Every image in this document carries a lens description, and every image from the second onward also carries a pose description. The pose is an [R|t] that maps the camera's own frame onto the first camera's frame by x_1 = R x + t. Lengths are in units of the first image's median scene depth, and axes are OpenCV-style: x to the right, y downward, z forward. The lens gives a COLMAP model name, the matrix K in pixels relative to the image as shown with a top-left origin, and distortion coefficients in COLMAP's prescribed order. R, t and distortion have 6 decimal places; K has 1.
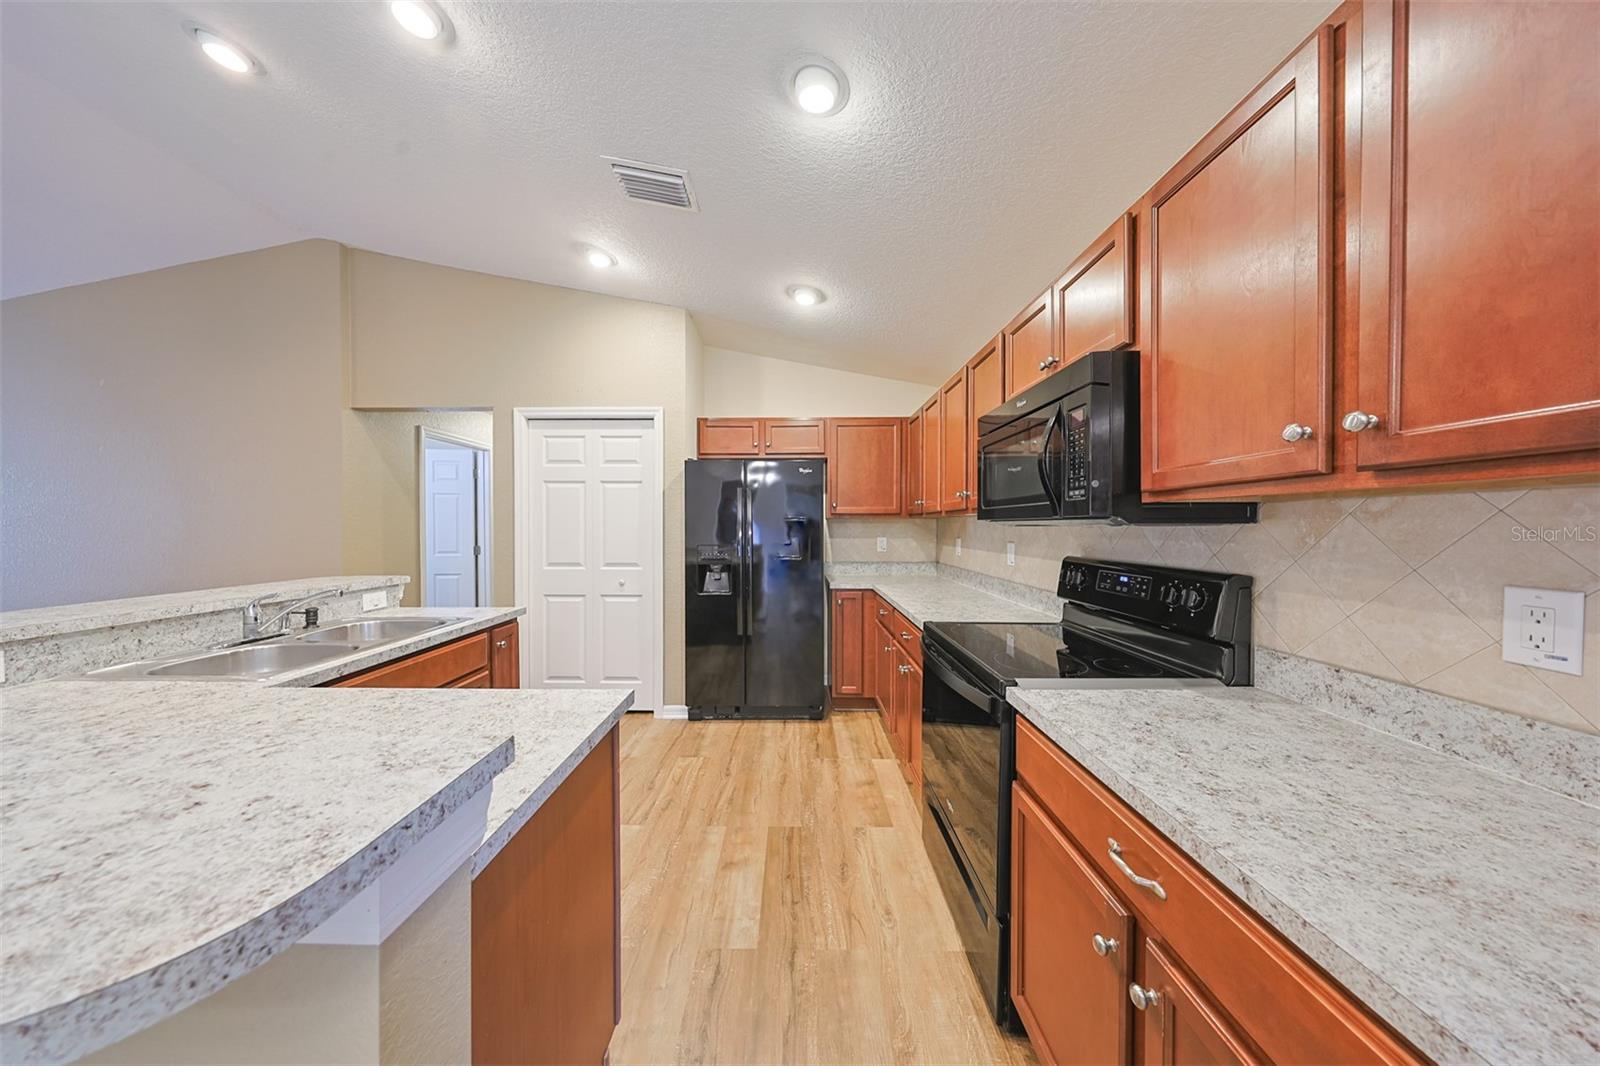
lens RADIAL K [[474.7, 0, 799.4], [0, 474.7, 535.9], [0, 0, 1]] dist [-0.003756, 0.000710]
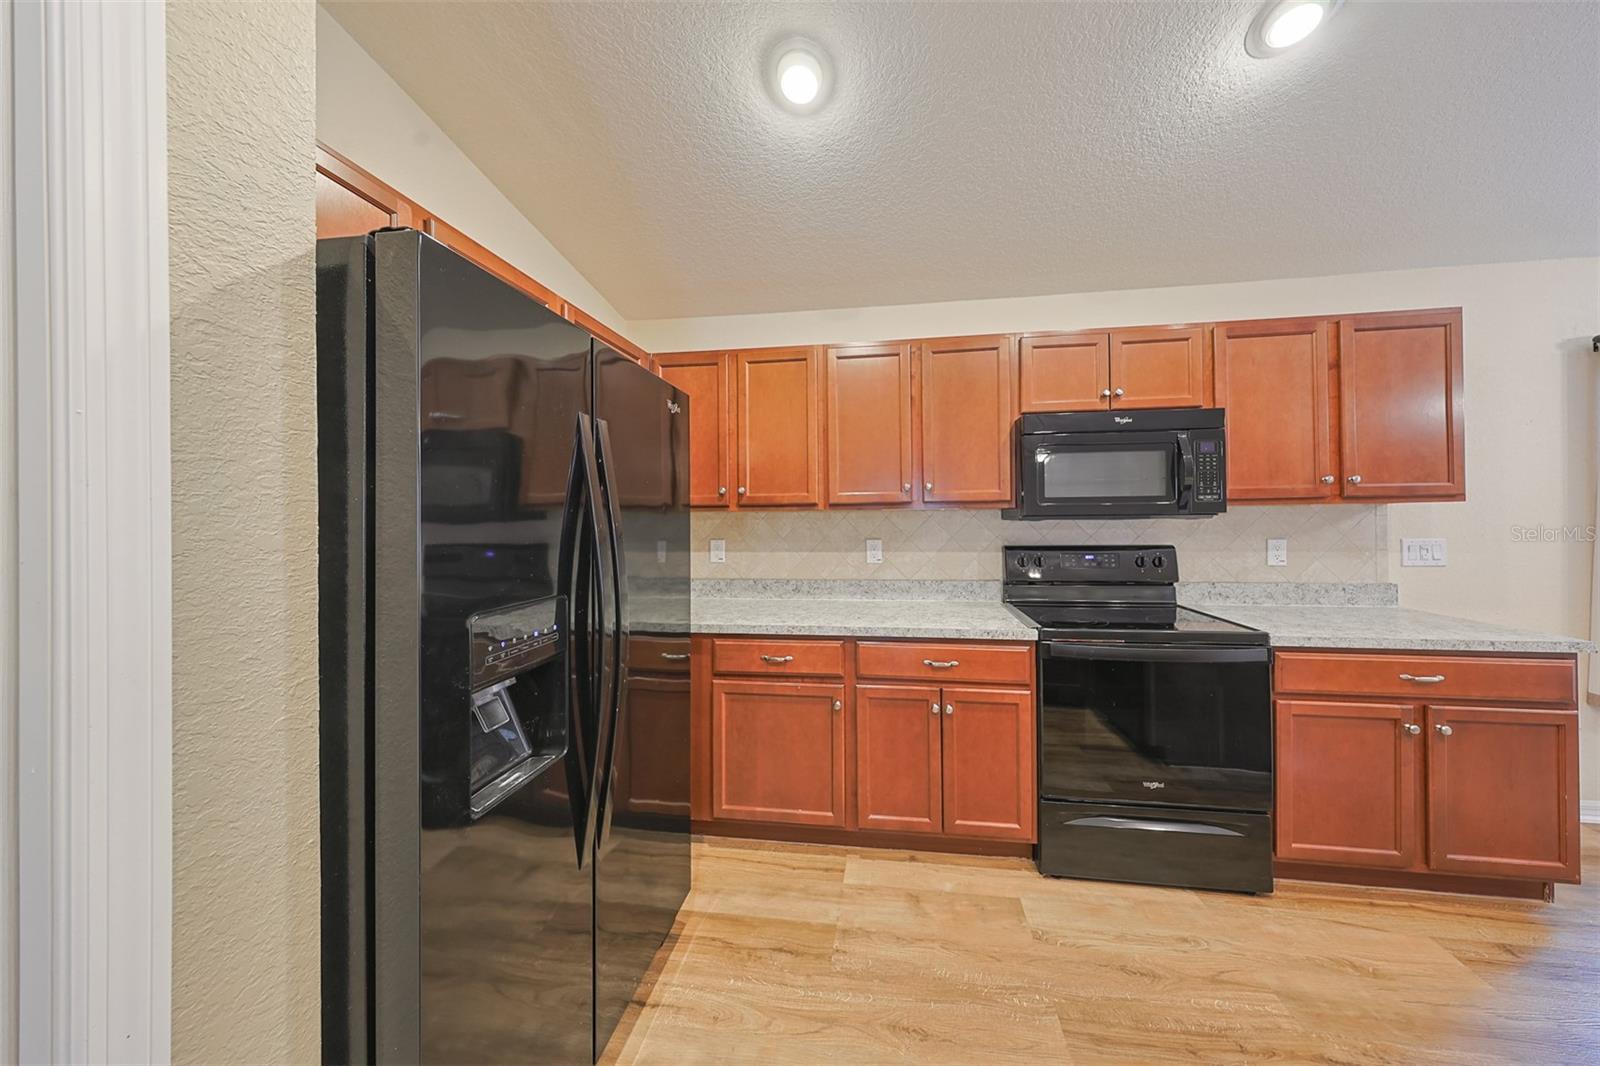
lens RADIAL K [[474.7, 0, 846.6], [0, 474.7, 522.7], [0, 0, 1]] dist [-0.003756, 0.000710]
pose [[0.135124, -0.005214, 0.990815, -0.640558], [0.029930, 0.999551, 0.001178, -0.027595], [-0.990377, 0.029496, 0.135219, 1.188487]]
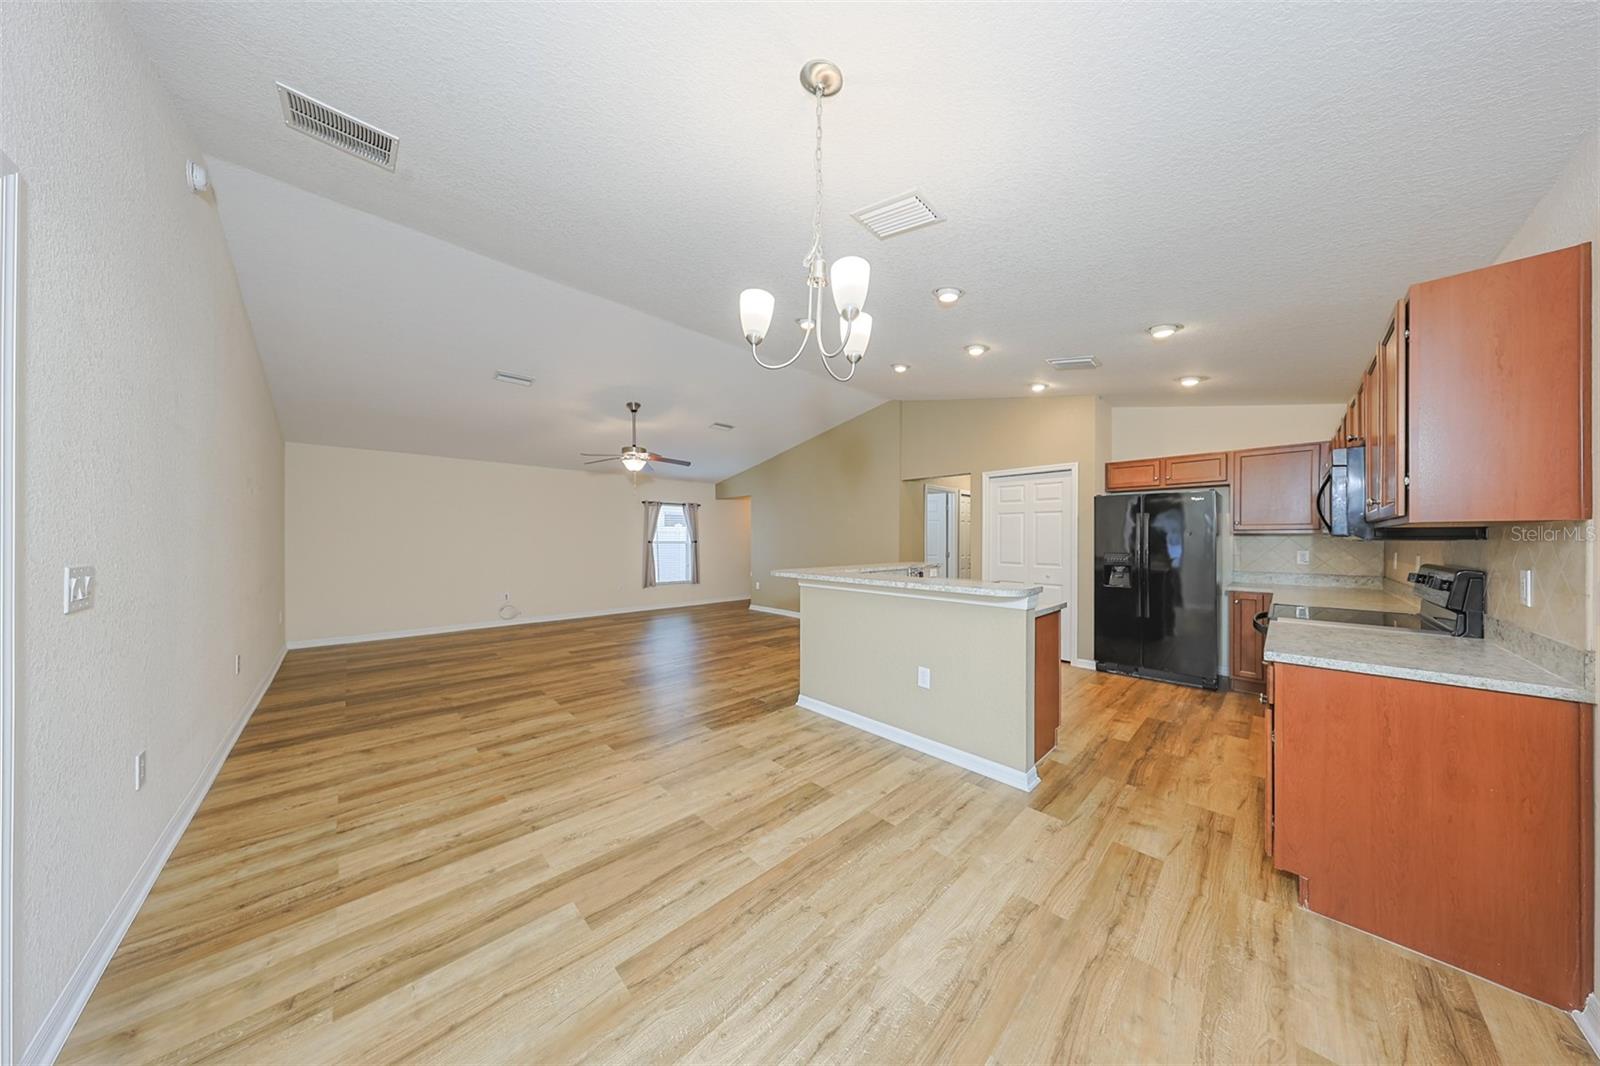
lens RADIAL K [[474.7, 0, 805.5], [0, 474.7, 534.6], [0, 0, 1]] dist [-0.003756, 0.000710]
pose [[0.700395, -0.003896, -0.713745, 0.293543], [-0.017744, 0.999581, -0.022869, 0.022696], [0.713535, 0.028682, 0.700032, -1.089555]]
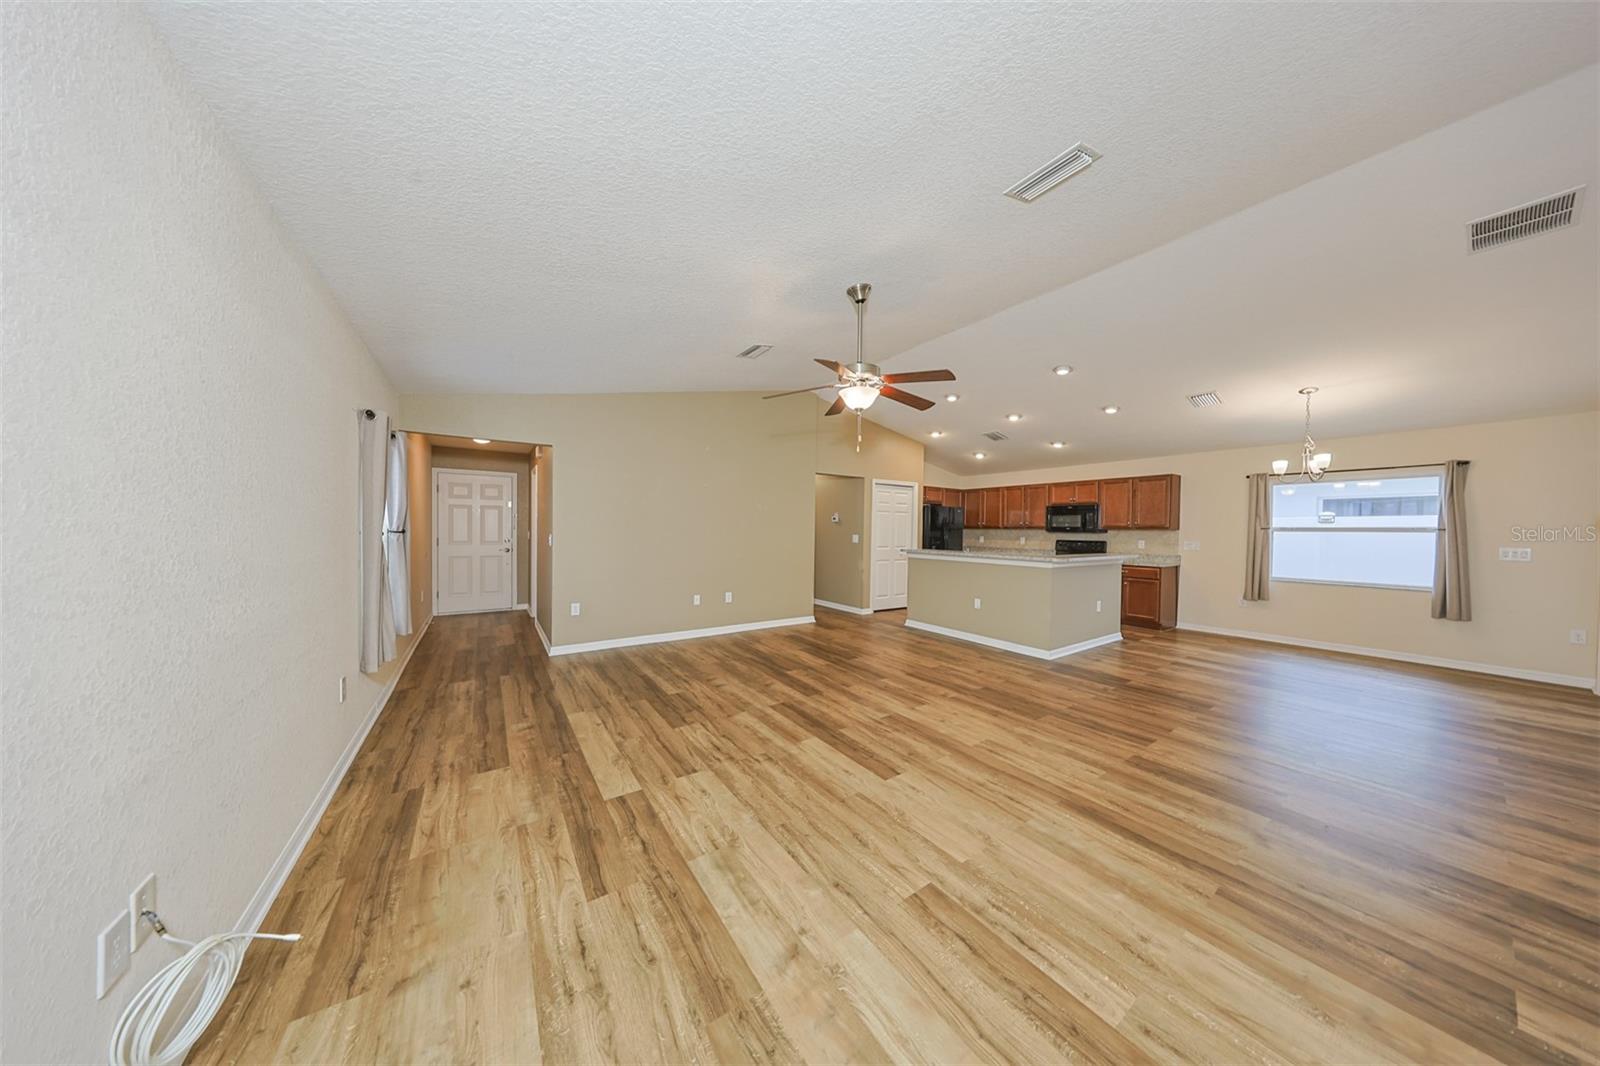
lens RADIAL K [[474.7, 0, 808.0], [0, 474.7, 538.3], [0, 0, 1]] dist [-0.003756, 0.000710]
pose [[0.817710, -0.000774, 0.575630, -3.389575], [0.000396, 1.000000, 0.000782, 0.022756], [-0.575630, -0.000411, 0.817710, -1.054261]]
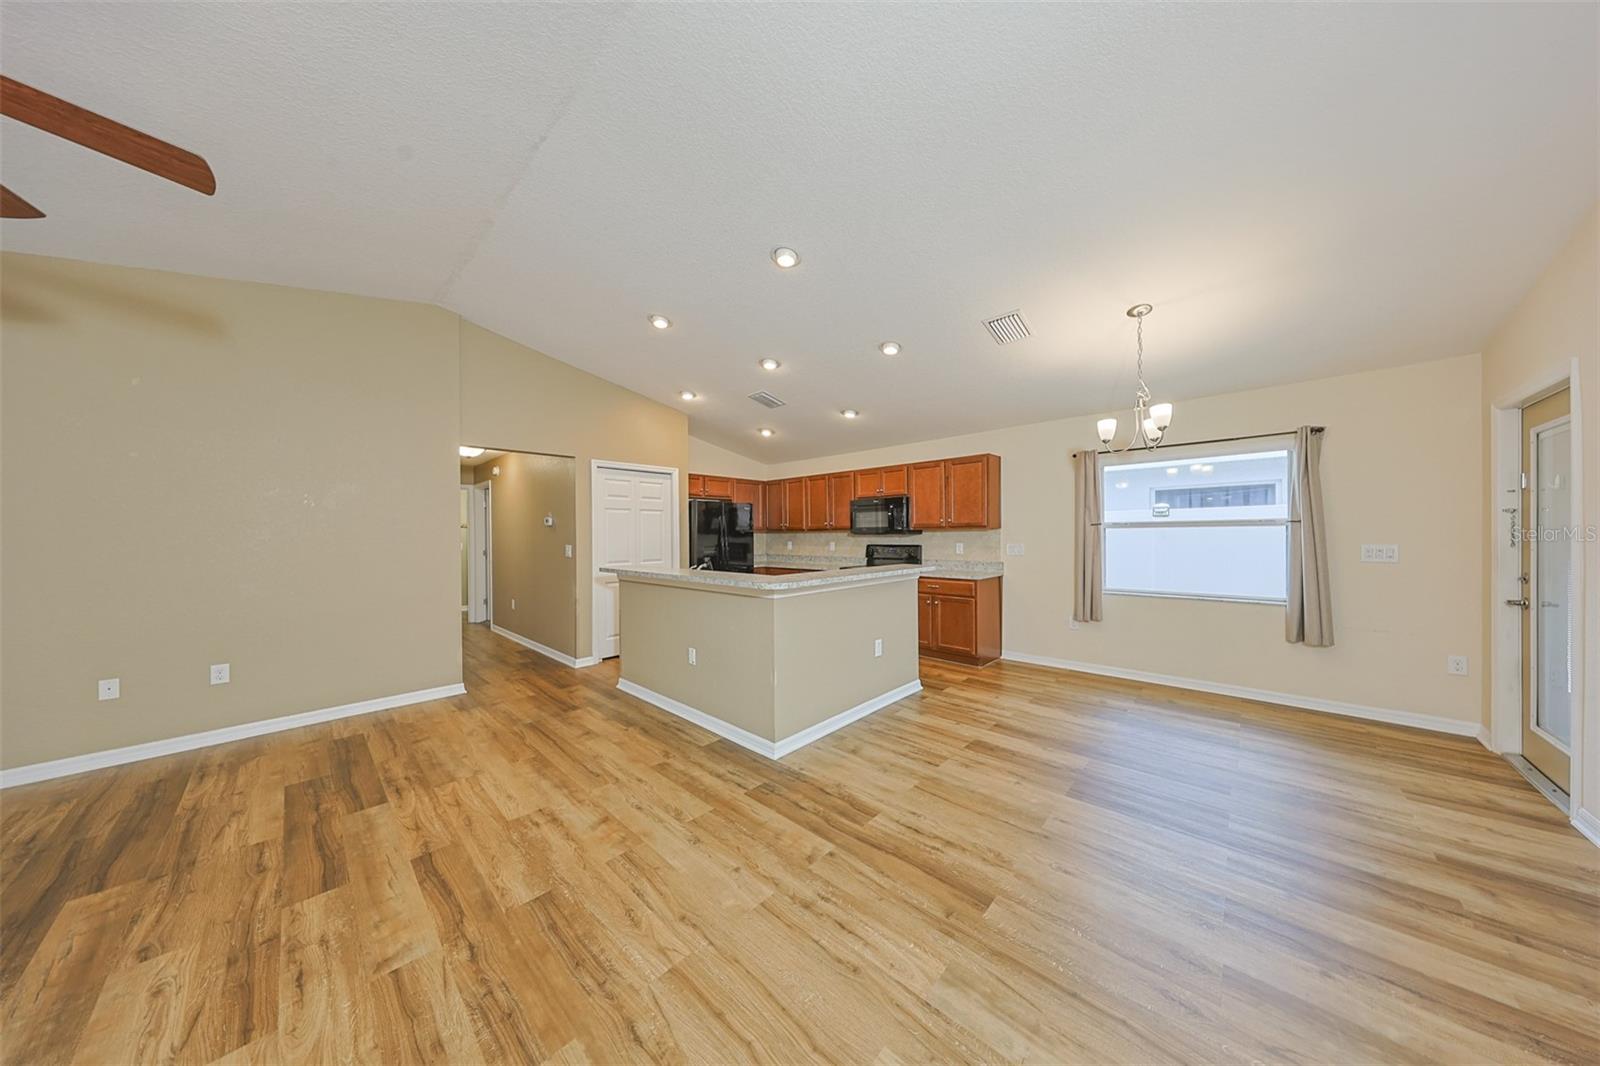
lens RADIAL K [[474.7, 0, 804.9], [0, 474.7, 543.6], [0, 0, 1]] dist [-0.003756, 0.000710]
pose [[0.679777, -0.020736, 0.733125, -1.967433], [0.025076, 0.999673, 0.005023, 0.010790], [-0.732990, 0.014970, 0.680075, -0.813198]]
